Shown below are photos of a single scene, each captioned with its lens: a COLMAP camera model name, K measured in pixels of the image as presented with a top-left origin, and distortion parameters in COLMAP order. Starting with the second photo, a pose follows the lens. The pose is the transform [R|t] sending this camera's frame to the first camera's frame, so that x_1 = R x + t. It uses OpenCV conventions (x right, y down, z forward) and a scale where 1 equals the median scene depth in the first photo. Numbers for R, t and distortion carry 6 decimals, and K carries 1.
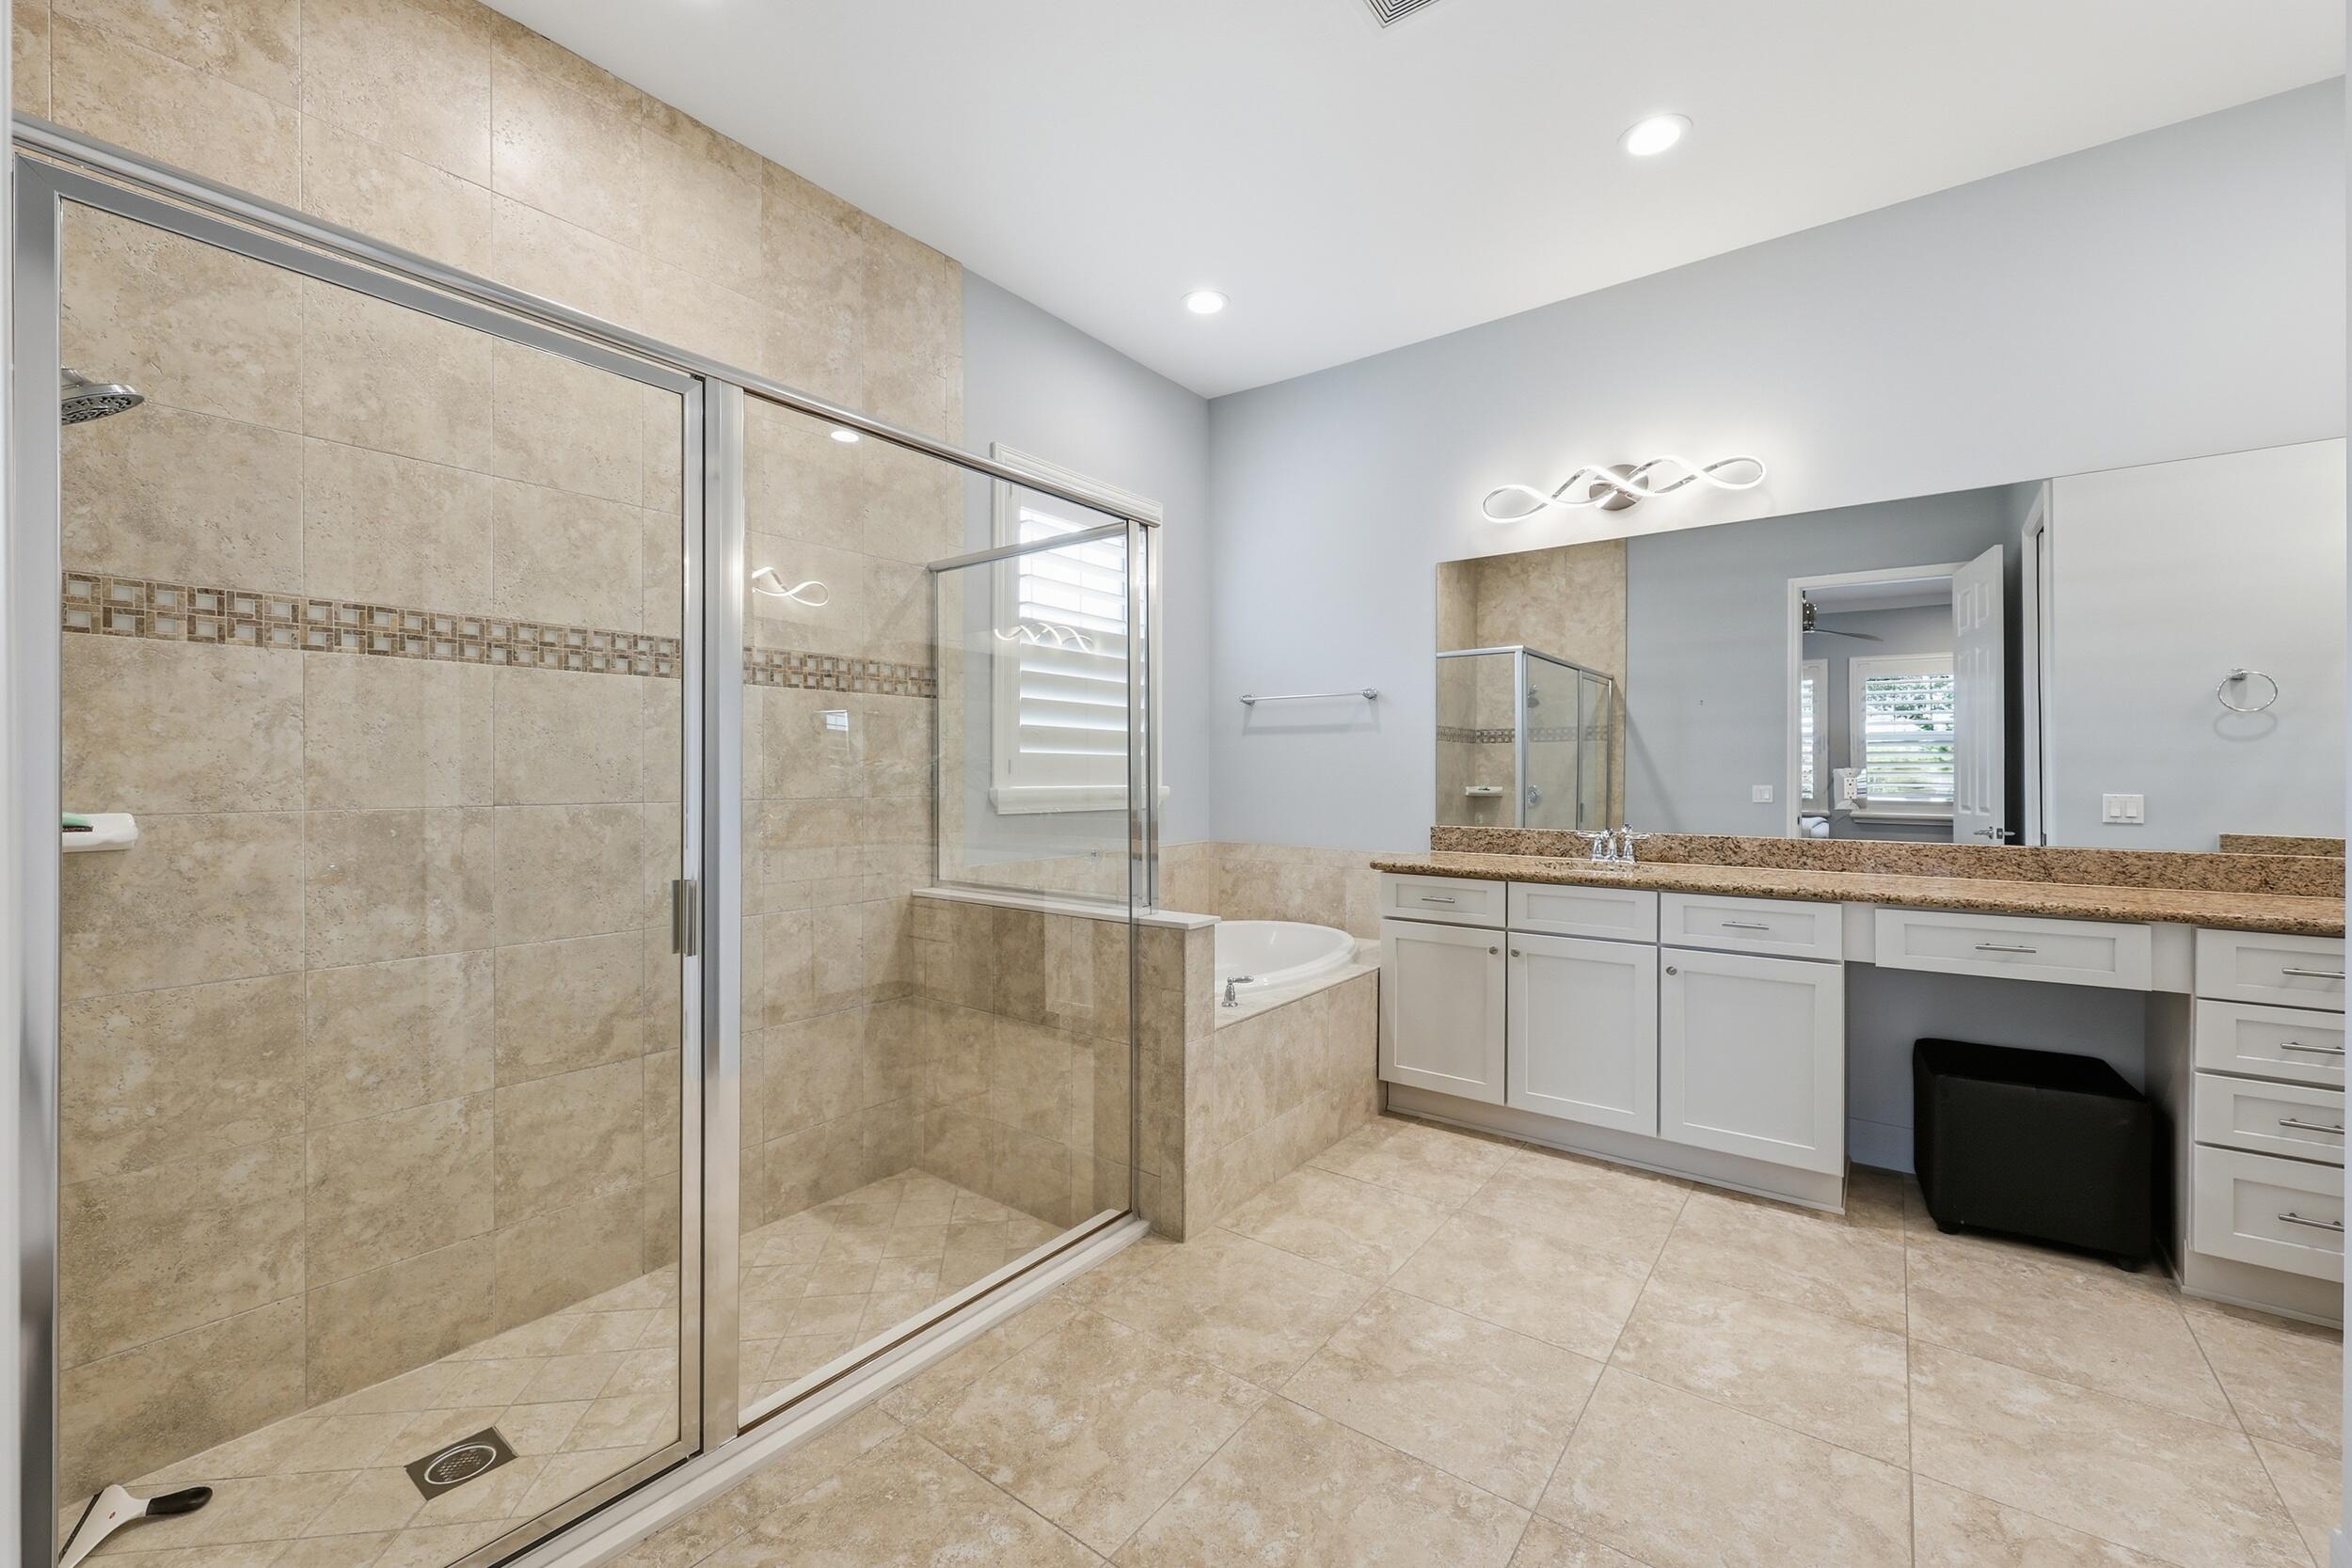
lens RADIAL K [[939.6, 0, 1169.9], [0, 939.6, 771.1], [0, 0, 1]] dist [-0.000079, -0.000152]
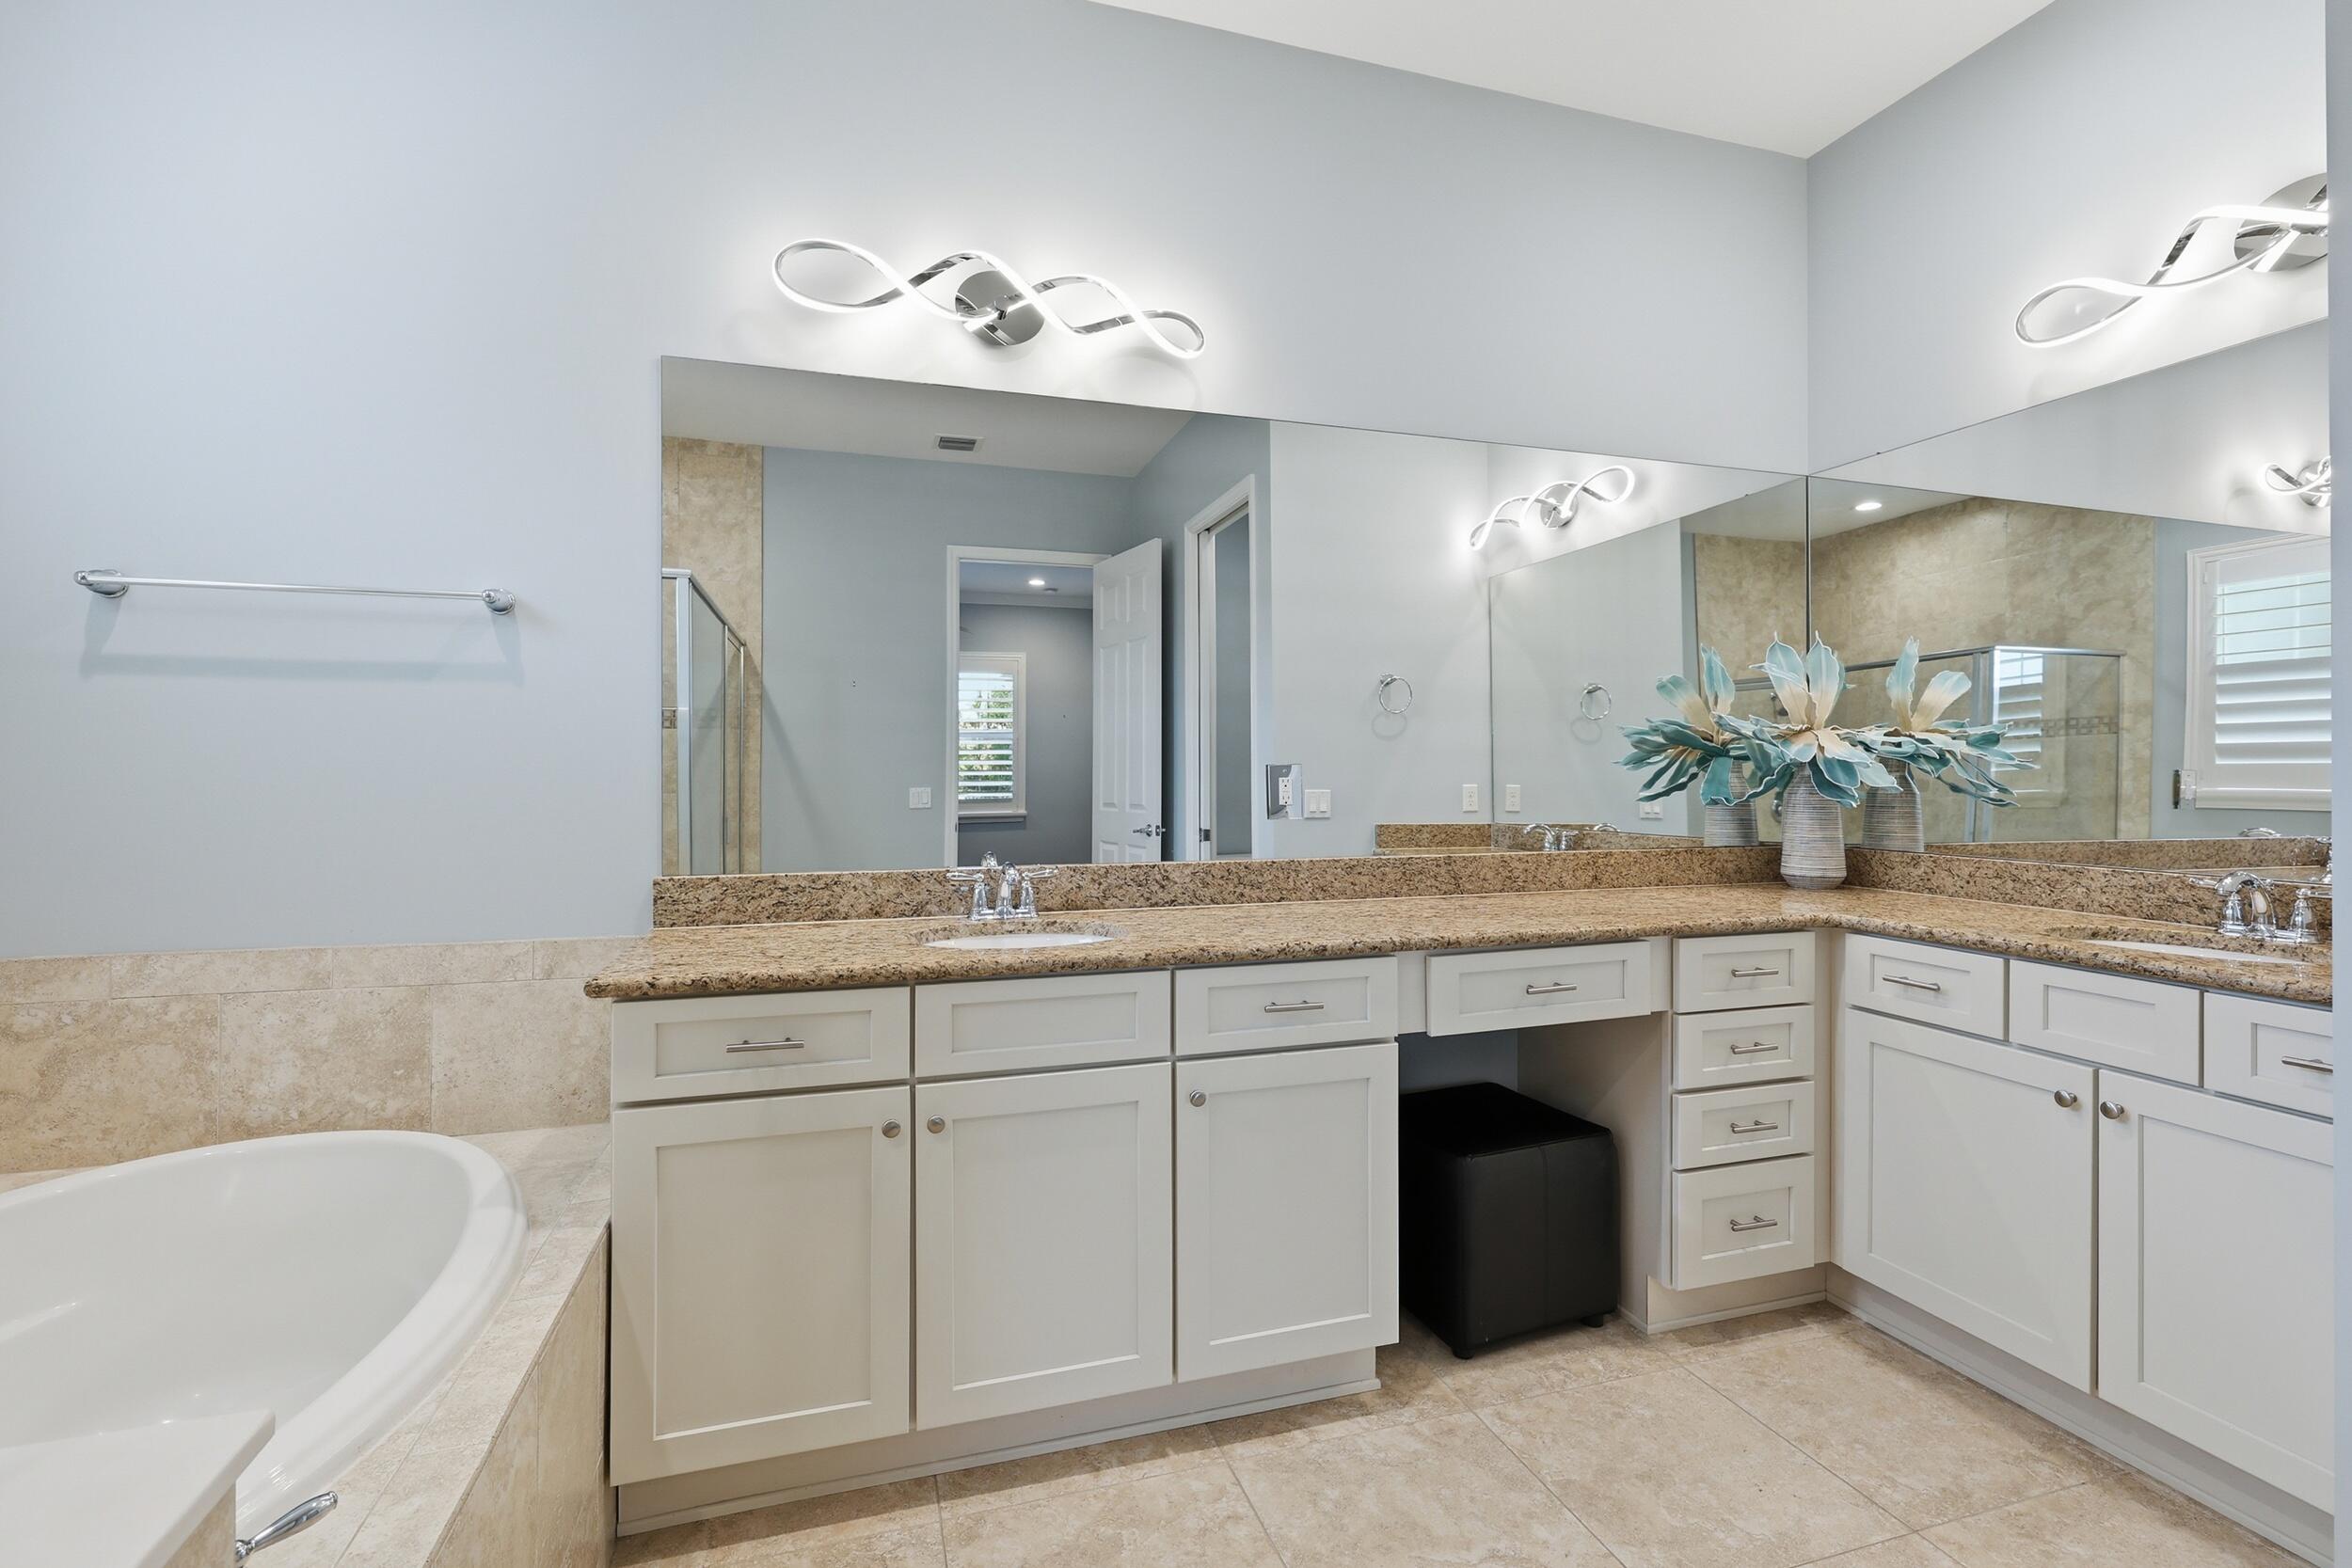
lens RADIAL K [[1060.2, 0, 1176.4], [0, 1060.2, 775.4], [0, 0, 1]] dist [0.000473, 0.000894]
pose [[0.579501, -0.005114, 0.814955, -0.020994], [0.001528, 0.999985, 0.005188, 0.001367], [-0.814970, -0.001762, 0.579500, 0.500445]]
